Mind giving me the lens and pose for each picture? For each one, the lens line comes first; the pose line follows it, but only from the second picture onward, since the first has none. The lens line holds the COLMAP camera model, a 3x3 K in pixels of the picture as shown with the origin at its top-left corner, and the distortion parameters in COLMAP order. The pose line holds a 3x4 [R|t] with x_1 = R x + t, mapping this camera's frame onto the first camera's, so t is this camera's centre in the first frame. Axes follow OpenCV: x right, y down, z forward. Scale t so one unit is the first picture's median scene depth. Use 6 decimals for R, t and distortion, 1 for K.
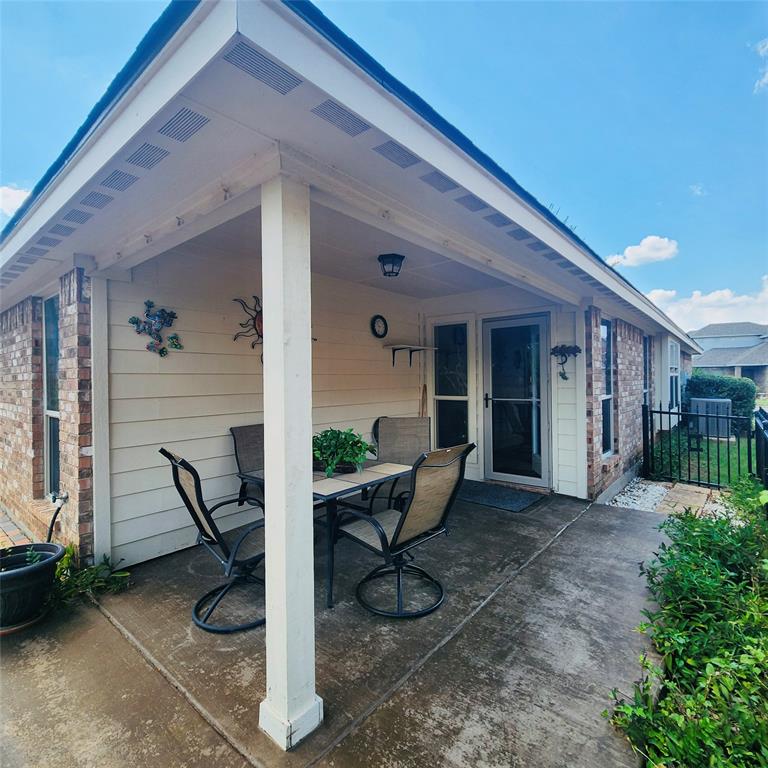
lens RADIAL K [[417.7, 0, 385.9], [0, 417.7, 379.9], [0, 0, 1]] dist [0.002568, 0.000298]
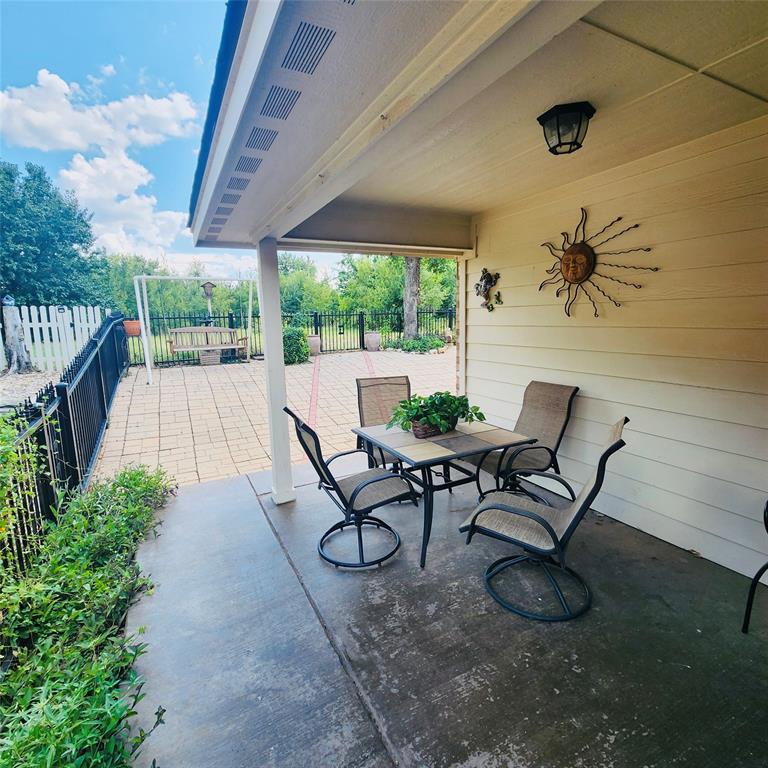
lens RADIAL K [[417.7, 0, 385.9], [0, 417.7, 379.9], [0, 0, 1]] dist [0.002568, 0.000298]
pose [[-0.387900, 0.161312, -0.907476, 0.744401], [0.035093, 0.986437, 0.160347, -0.065502], [0.921033, 0.030352, -0.388300, 1.186801]]
